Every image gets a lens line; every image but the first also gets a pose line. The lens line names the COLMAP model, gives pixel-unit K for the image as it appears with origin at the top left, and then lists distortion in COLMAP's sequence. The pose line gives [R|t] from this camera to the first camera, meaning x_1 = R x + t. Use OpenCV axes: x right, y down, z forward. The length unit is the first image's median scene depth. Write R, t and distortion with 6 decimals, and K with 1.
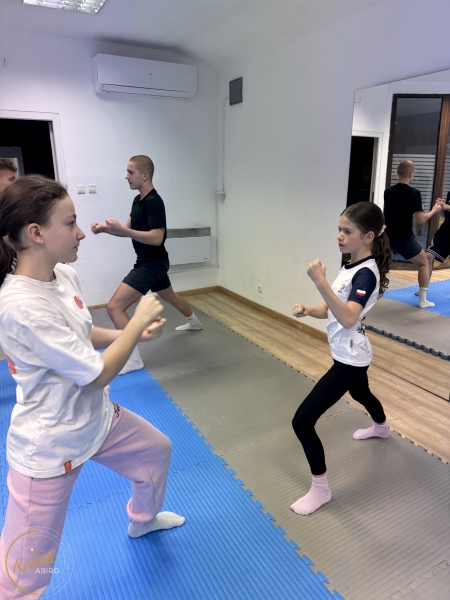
lens RADIAL K [[416.5, 0, 223.6], [0, 416.5, 297.2], [0, 0, 1]] dist [0.084713, -0.091612]
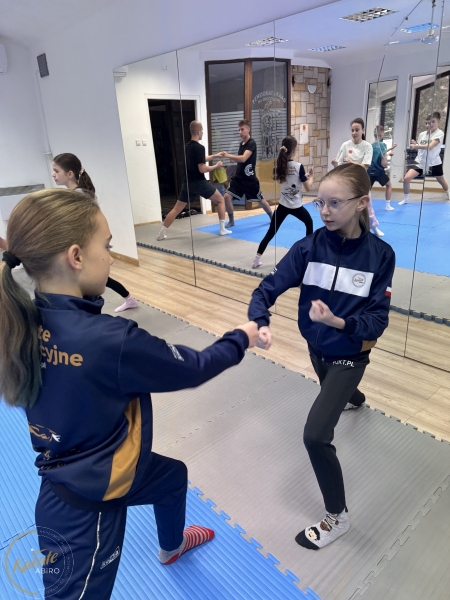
lens RADIAL K [[416.5, 0, 223.6], [0, 416.5, 297.2], [0, 0, 1]] dist [0.084713, -0.091612]
pose [[0.973541, -0.125293, 0.191101, 0.209169], [0.108789, 0.989556, 0.094575, 0.094334], [-0.200955, -0.071283, 0.977003, -0.301537]]
